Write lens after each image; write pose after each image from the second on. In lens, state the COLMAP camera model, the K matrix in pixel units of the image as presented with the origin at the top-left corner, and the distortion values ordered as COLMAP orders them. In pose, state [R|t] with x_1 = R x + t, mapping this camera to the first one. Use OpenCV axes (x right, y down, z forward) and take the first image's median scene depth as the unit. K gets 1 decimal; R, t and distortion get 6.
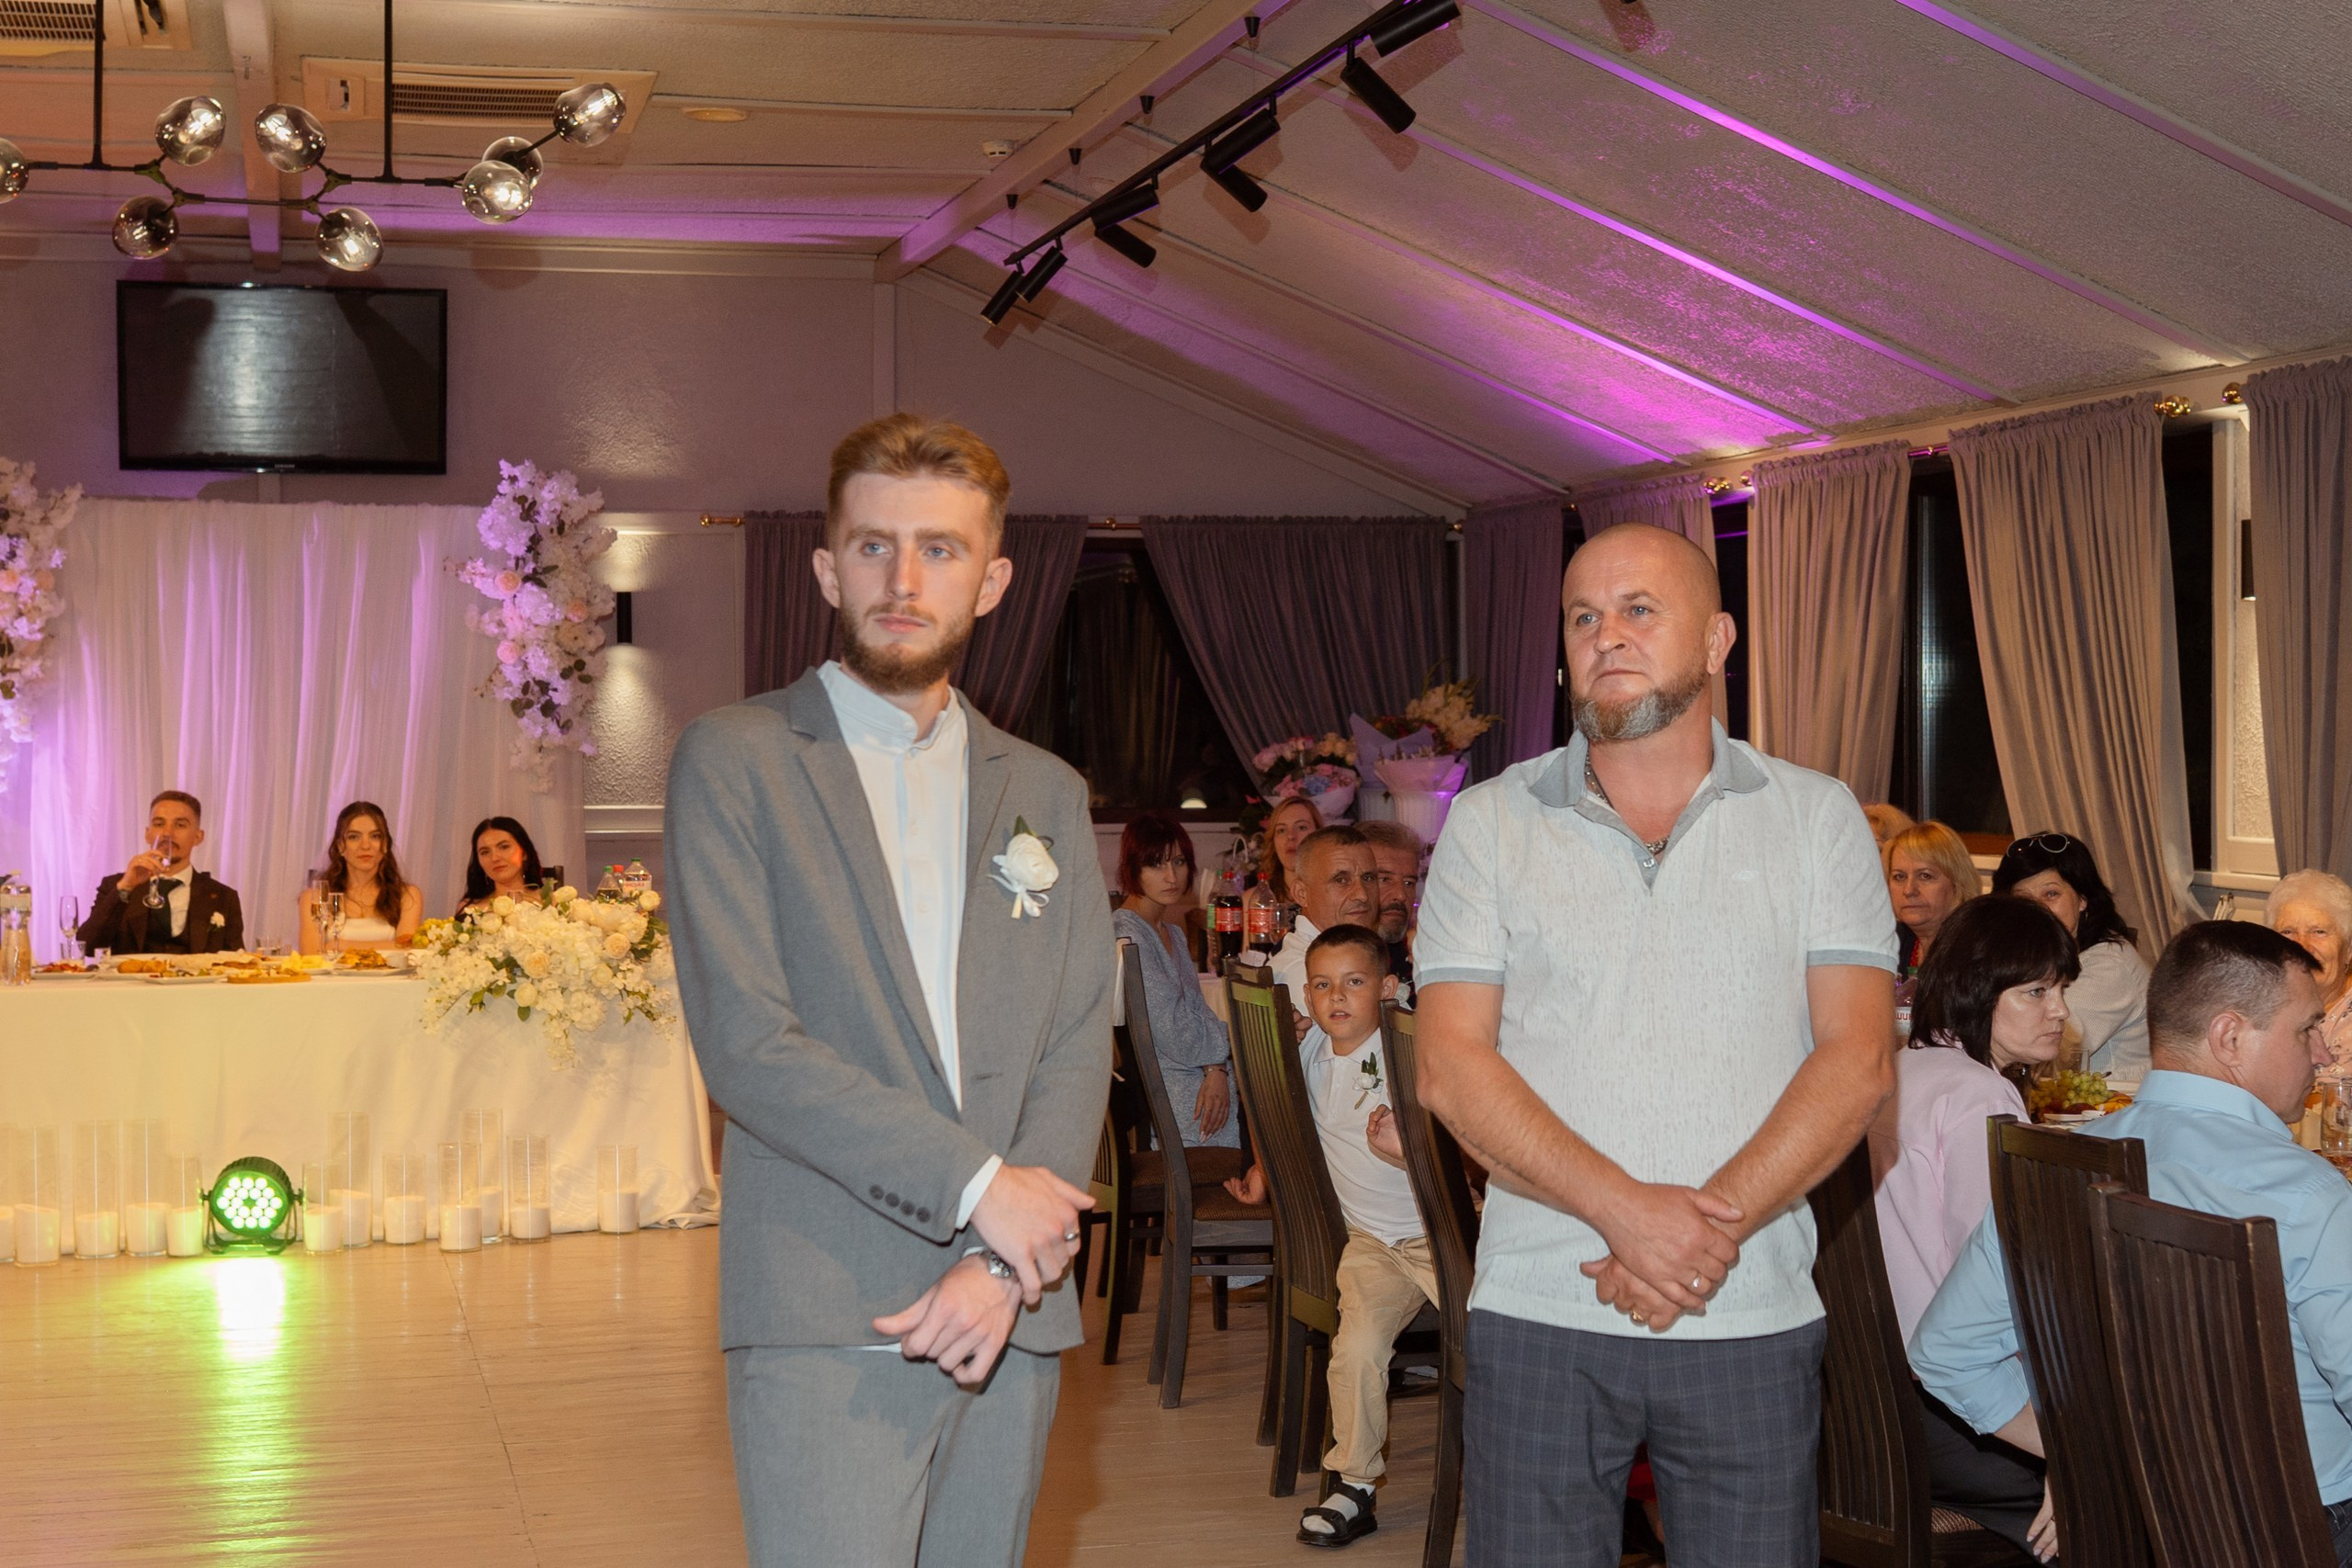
lens RADIAL K [[2839.5, 0, 1179.2], [0, 2839.5, 603.4], [0, 0, 1]] dist [-0.055383, 0.085966]
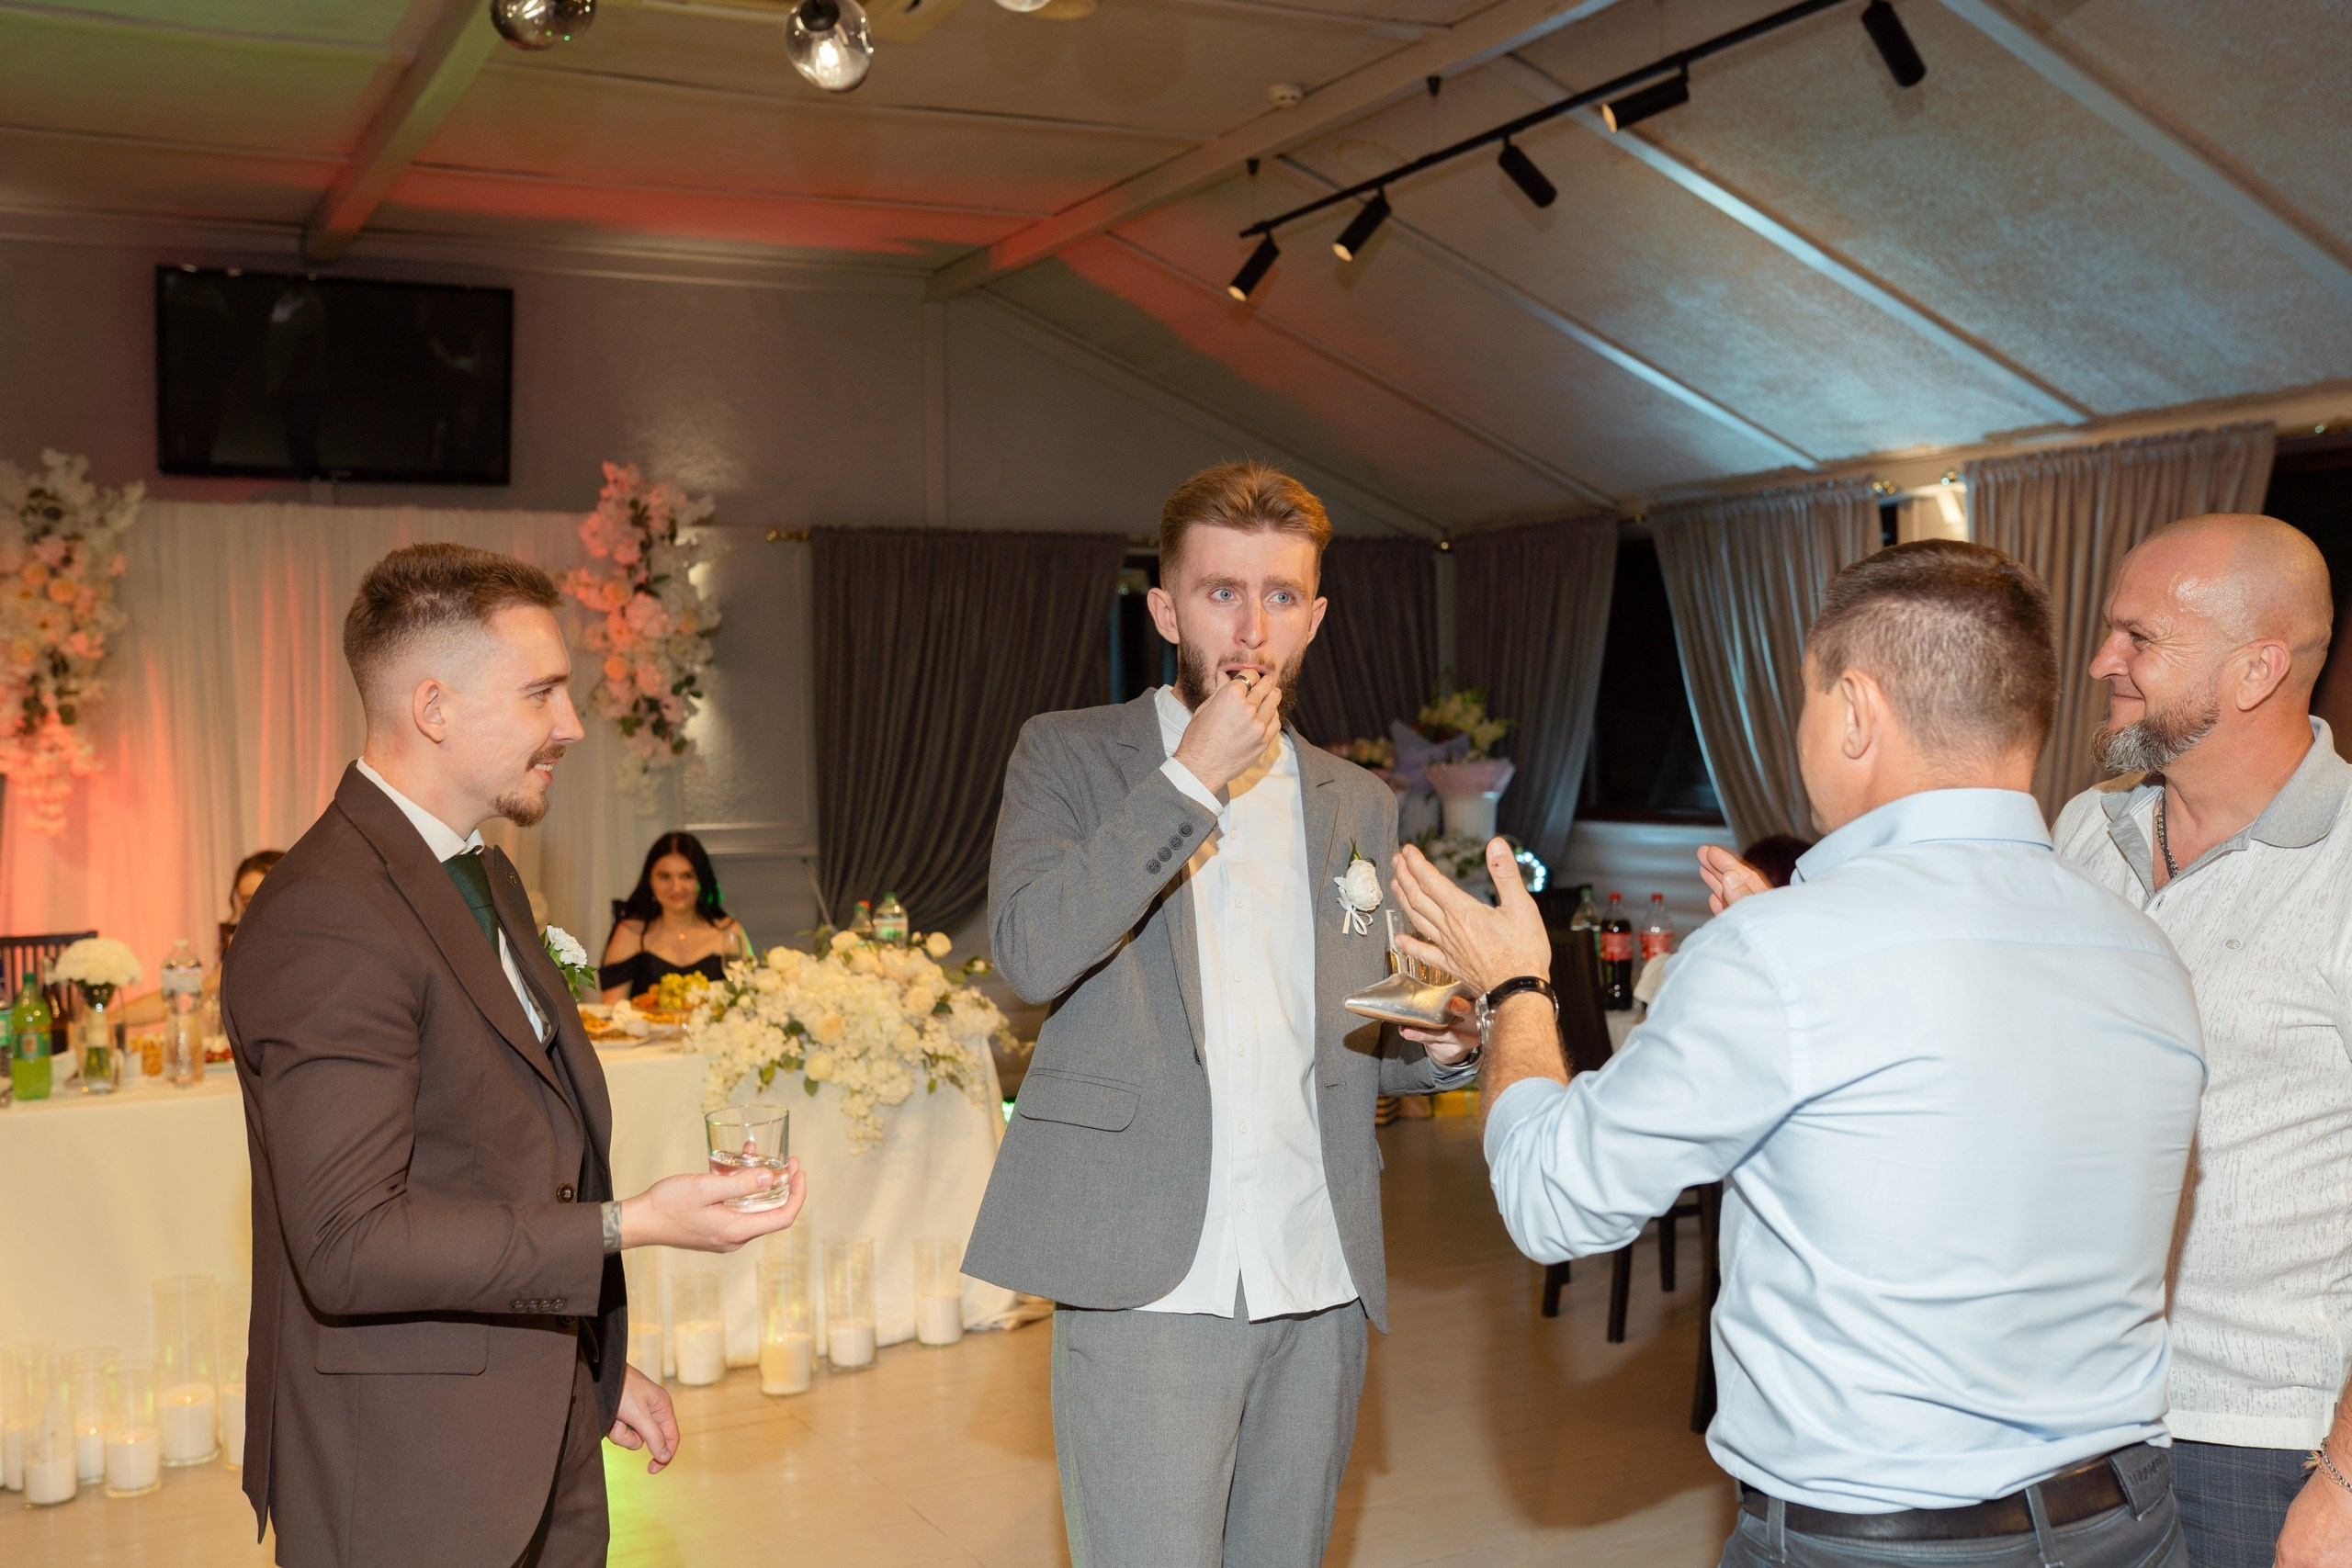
lens RADIAL K [[2106.8, 0, 1176.5], [0, 2106.8, 678.4], [0, 0, 1]] dist [-0.038600, 0.001186]
pose [[0.983616, -0.012090, 0.179872, -0.188991], [0.009462, 0.999836, 0.015460, 0.012487], [-0.180030, -0.013505, 0.983568, 0.297743]]
